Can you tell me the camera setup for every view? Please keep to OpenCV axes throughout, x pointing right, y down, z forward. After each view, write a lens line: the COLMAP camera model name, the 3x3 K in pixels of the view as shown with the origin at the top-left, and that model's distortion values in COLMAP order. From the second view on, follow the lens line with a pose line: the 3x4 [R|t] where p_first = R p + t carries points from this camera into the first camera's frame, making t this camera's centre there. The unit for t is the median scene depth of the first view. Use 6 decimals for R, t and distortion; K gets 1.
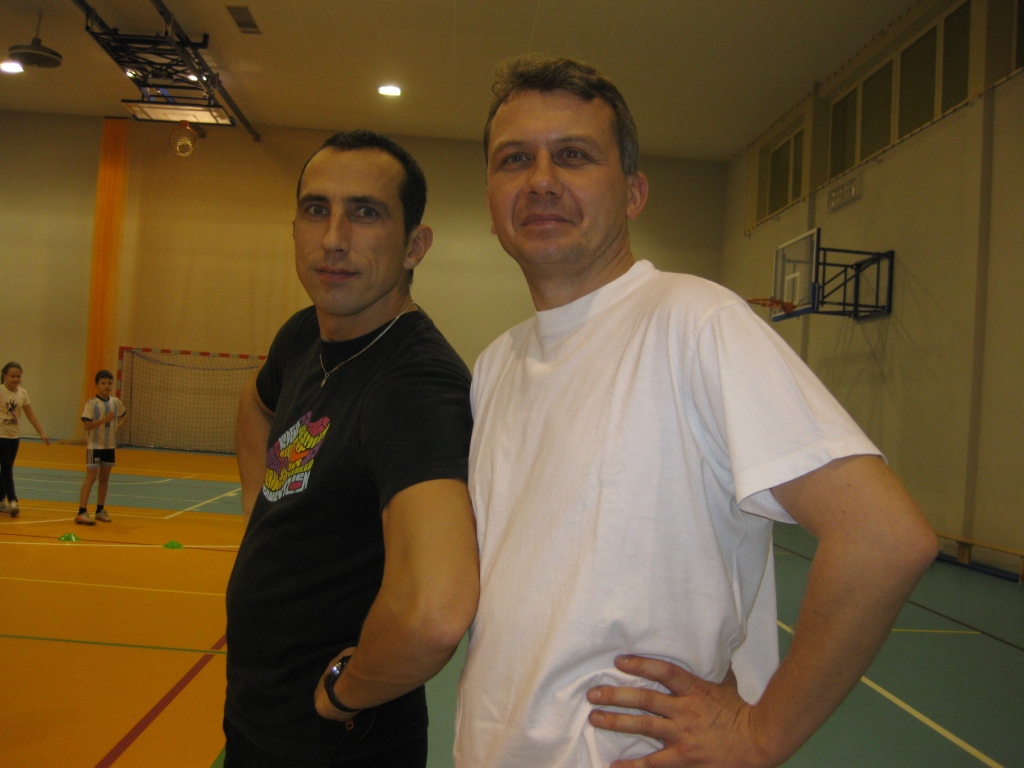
lens RADIAL K [[1053.3, 0, 503.7], [0, 1053.3, 382.3], [0, 0, 1]] dist [-0.128600, 0.000000]
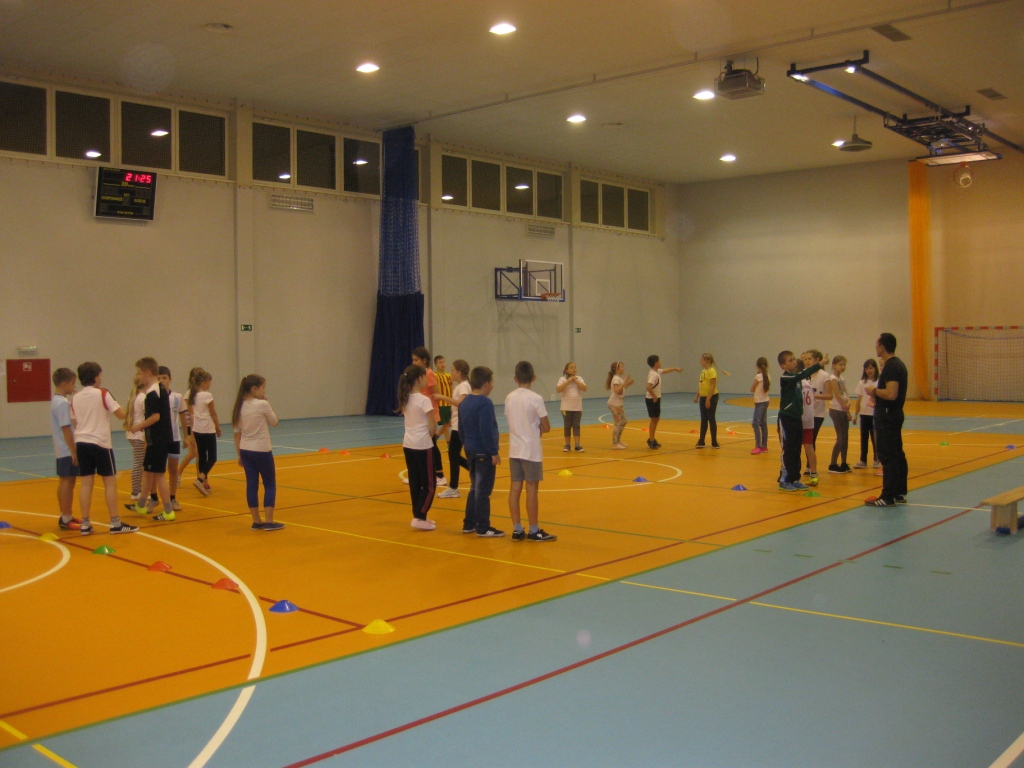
lens RADIAL K [[1053.3, 0, 483.5], [0, 1053.3, 384.2], [0, 0, 1]] dist [-0.128600, 0.000000]
pose [[0.697060, -0.049506, -0.715301, 0.200419], [0.072583, 0.997361, 0.001705, -0.005929], [0.713329, -0.053107, 0.698814, -0.422375]]
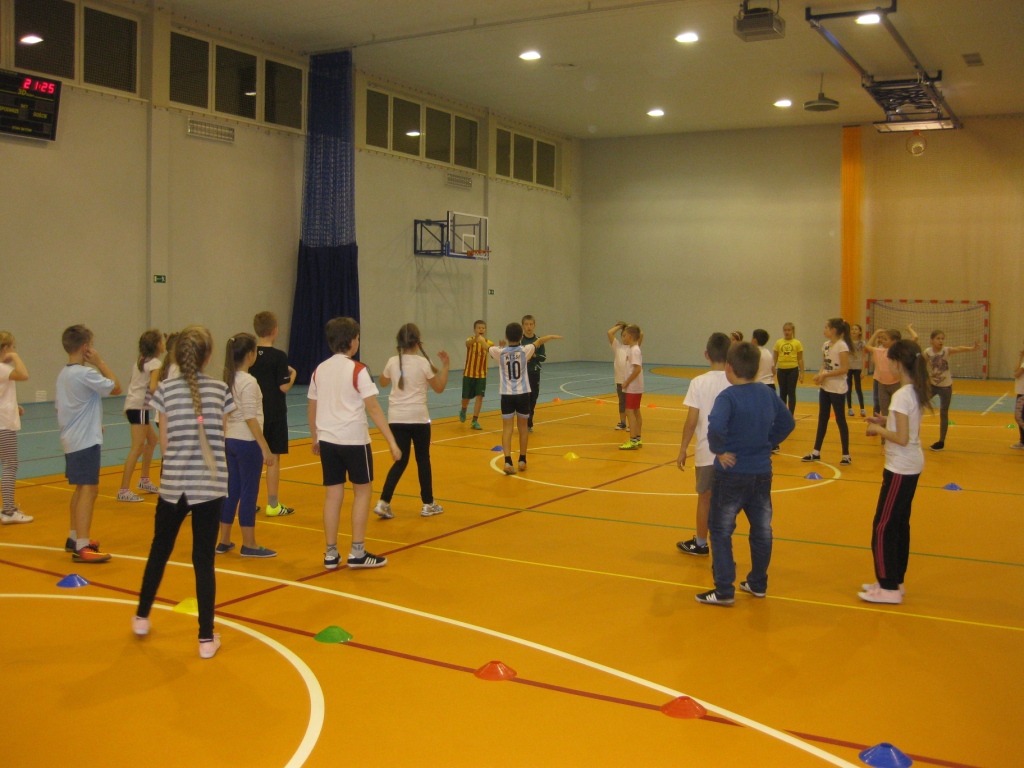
lens RADIAL K [[1053.3, 0, 497.9], [0, 1053.3, 377.2], [0, 0, 1]] dist [-0.128600, 0.000000]
pose [[0.837716, -0.021670, -0.545675, -0.048025], [0.054359, 0.997559, 0.043837, -0.020763], [0.543393, -0.066385, 0.836849, -0.429022]]
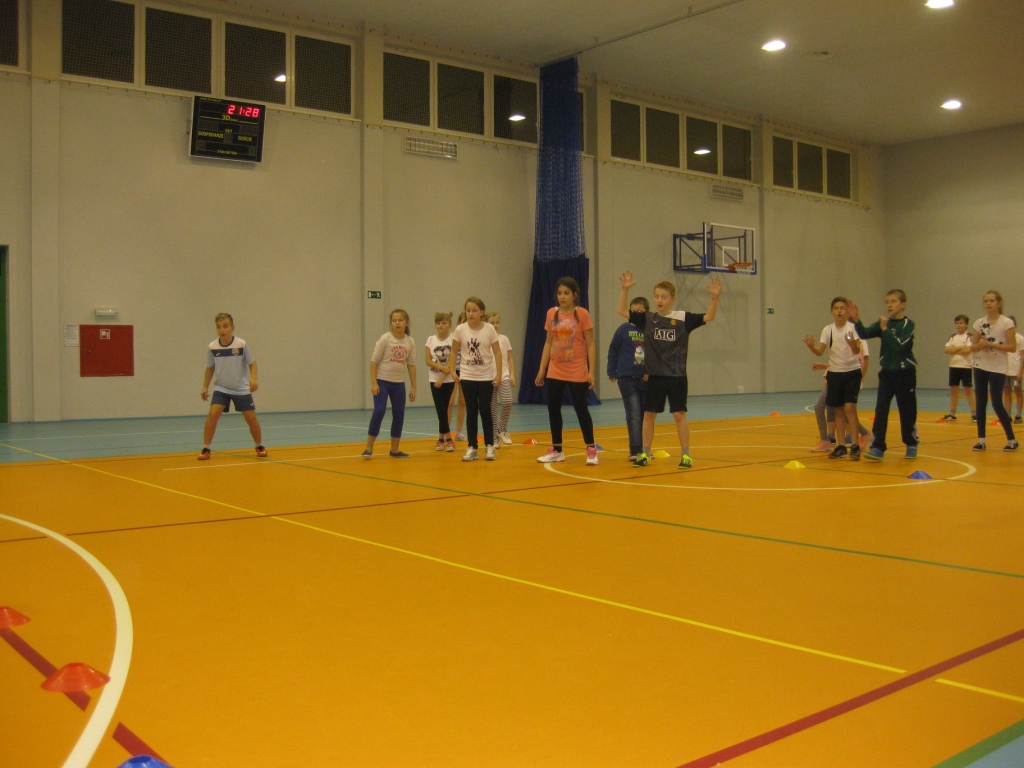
lens RADIAL K [[1053.3, 0, 507.4], [0, 1053.3, 386.4], [0, 0, 1]] dist [-0.128600, 0.000000]
pose [[0.593411, -0.048309, -0.803449, 0.029163], [0.062520, 0.997948, -0.013827, 0.021994], [0.802468, -0.042026, 0.595213, -0.269384]]
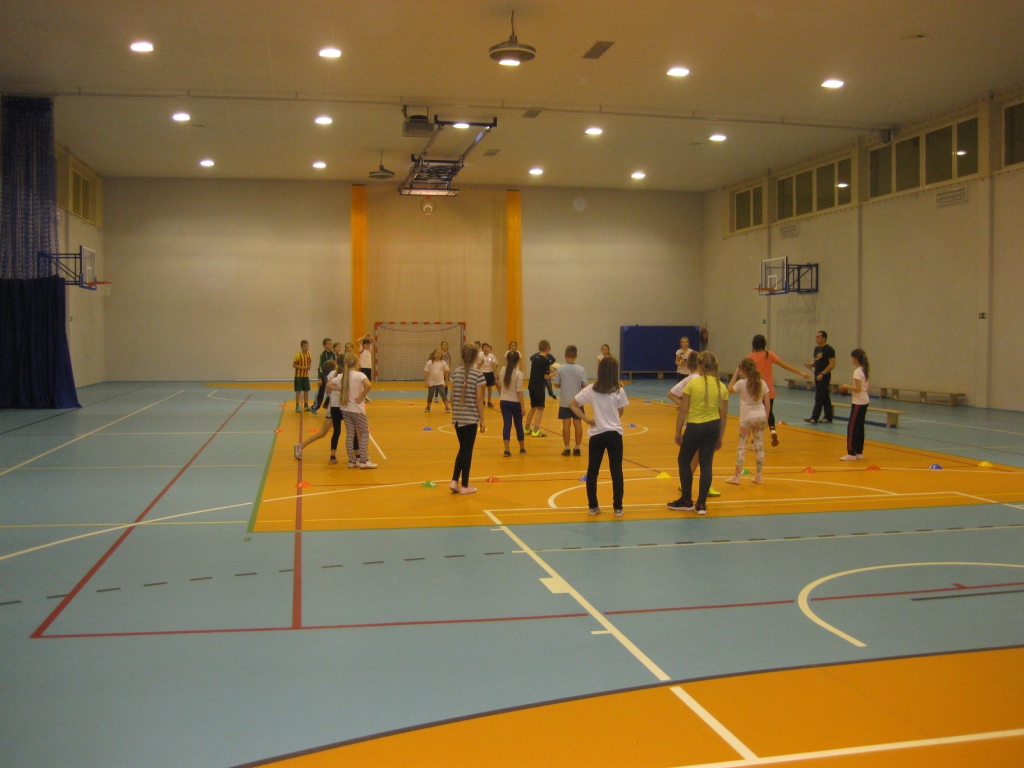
lens RADIAL K [[1053.3, 0, 508.7], [0, 1053.3, 382.4], [0, 0, 1]] dist [-0.128600, 0.000000]
pose [[0.987625, -0.069224, 0.140732, -0.451313], [0.058973, 0.995381, 0.075751, -0.059814], [-0.145326, -0.066514, 0.987146, -0.833556]]
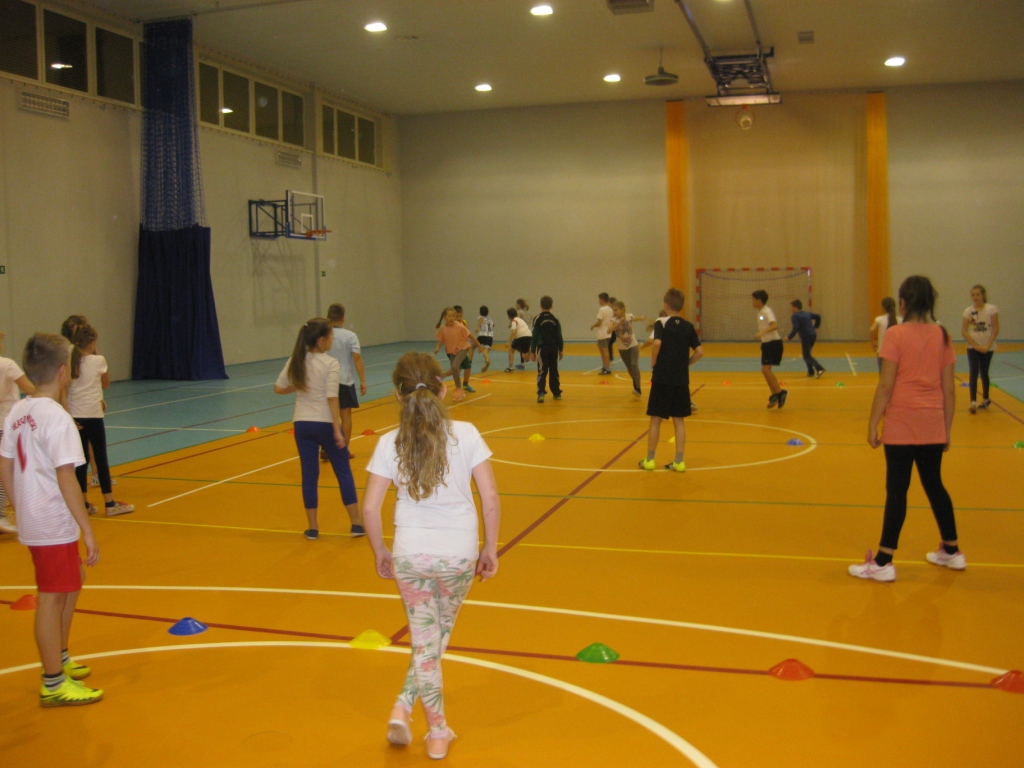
lens RADIAL K [[1053.3, 0, 510.1], [0, 1053.3, 377.9], [0, 0, 1]] dist [-0.128600, 0.000000]
pose [[0.940640, -0.057664, -0.334473, -0.161920], [0.089511, 0.992720, 0.080586, -0.028183], [0.327391, -0.105741, 0.938954, -0.454405]]
